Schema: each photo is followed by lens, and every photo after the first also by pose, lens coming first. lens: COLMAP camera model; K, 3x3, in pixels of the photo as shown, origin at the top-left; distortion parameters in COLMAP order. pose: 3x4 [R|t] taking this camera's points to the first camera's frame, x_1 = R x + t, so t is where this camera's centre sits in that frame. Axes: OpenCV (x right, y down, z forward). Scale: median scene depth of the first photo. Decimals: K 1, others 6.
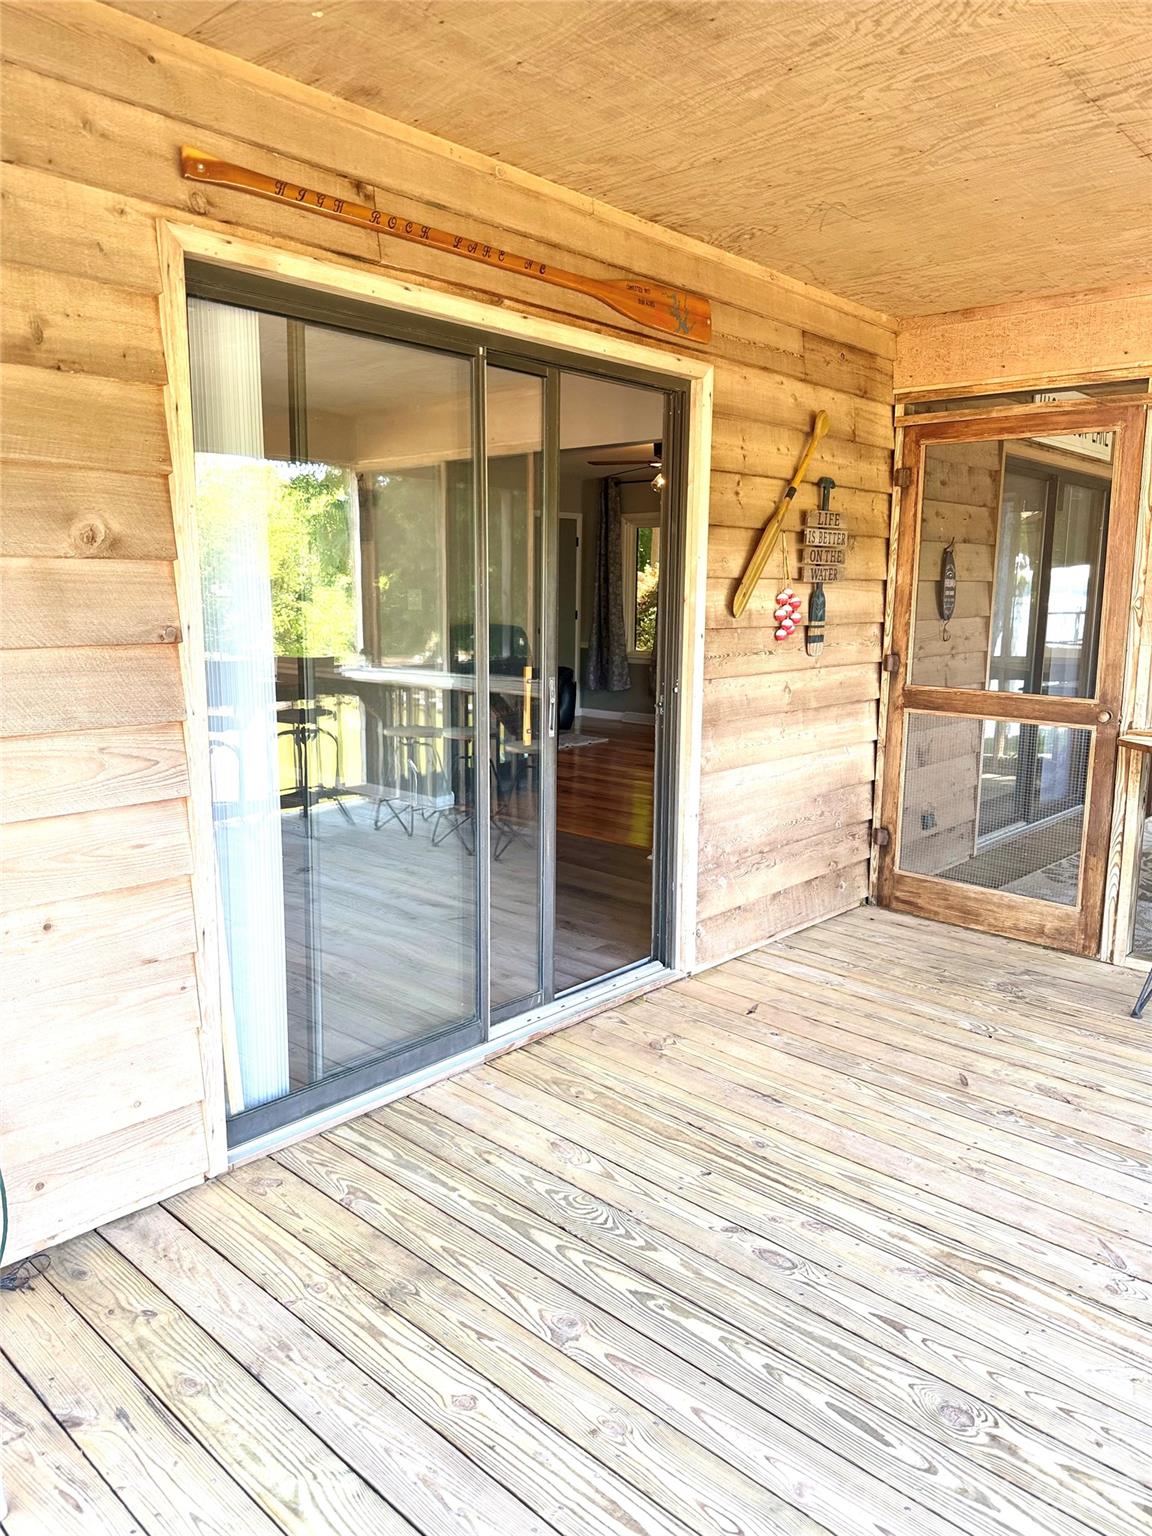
lens RADIAL K [[1080.5, 0, 572.0], [0, 1080.5, 775.5], [0, 0, 1]] dist [0.059570, -0.074601]
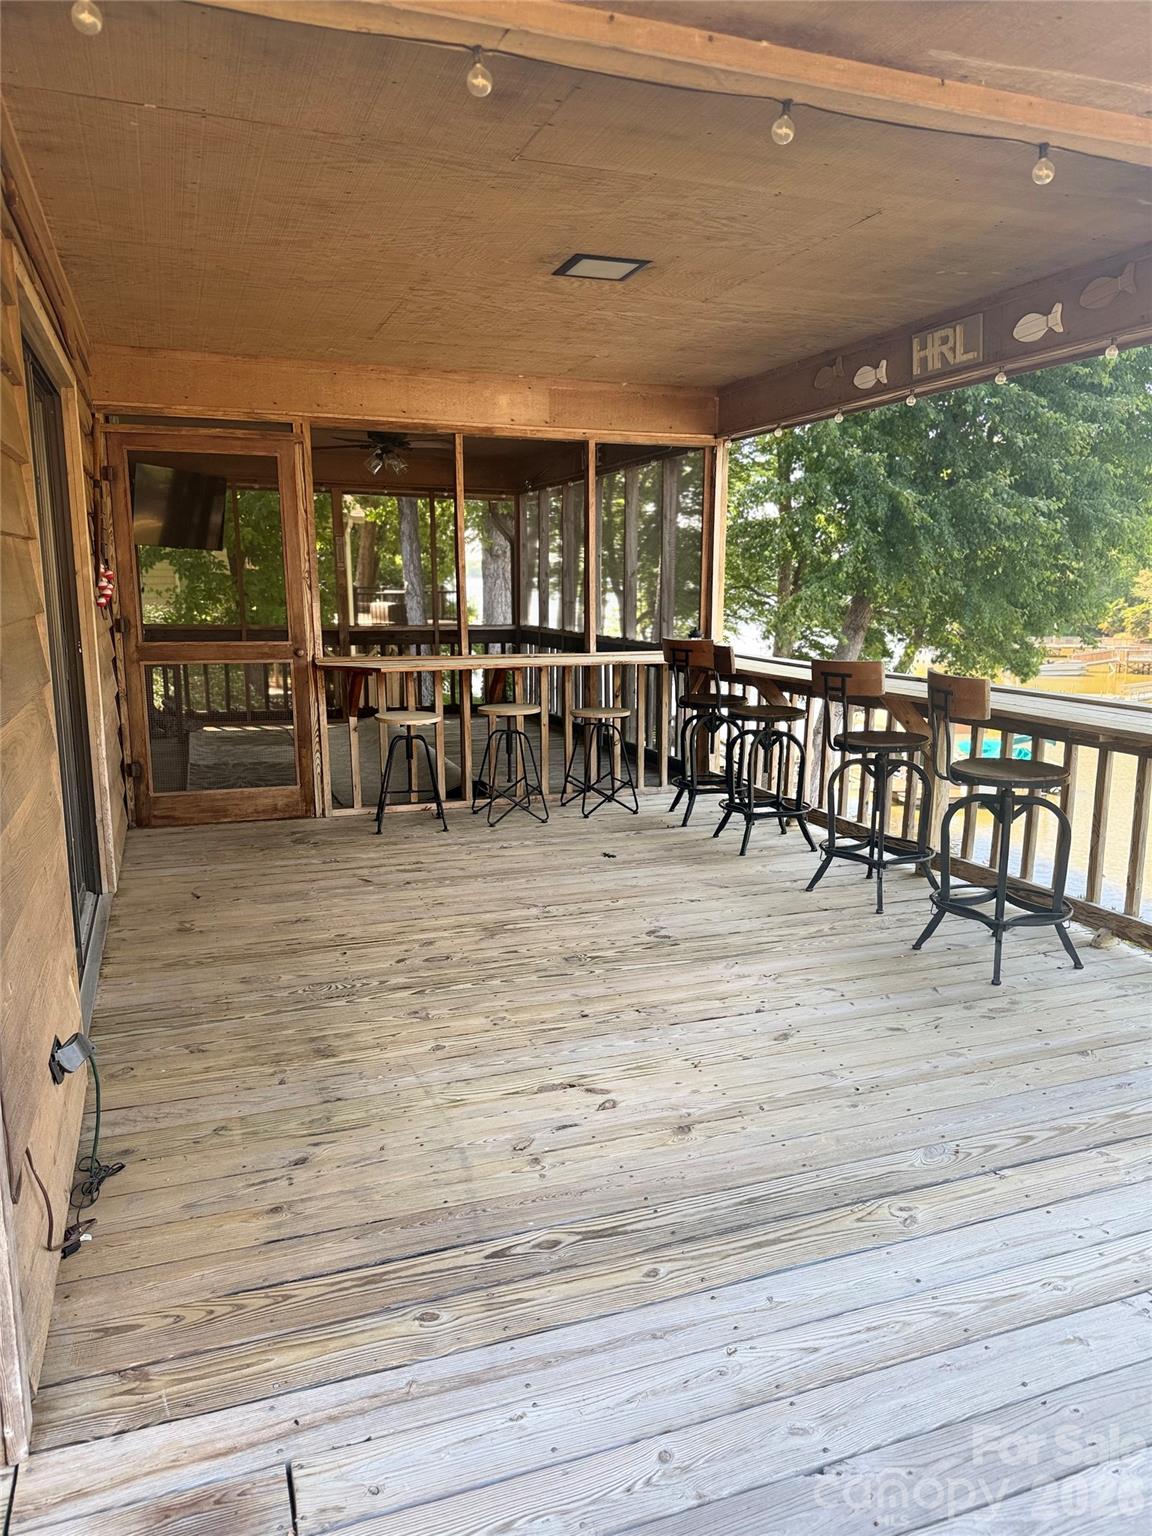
lens RADIAL K [[1080.5, 0, 589.0], [0, 1080.5, 771.1], [0, 0, 1]] dist [0.059570, -0.074601]
pose [[0.438896, -0.171222, 0.882073, -0.782079], [0.158028, 0.981084, 0.111811, 0.002850], [-0.884532, 0.090319, 0.457651, -0.006530]]
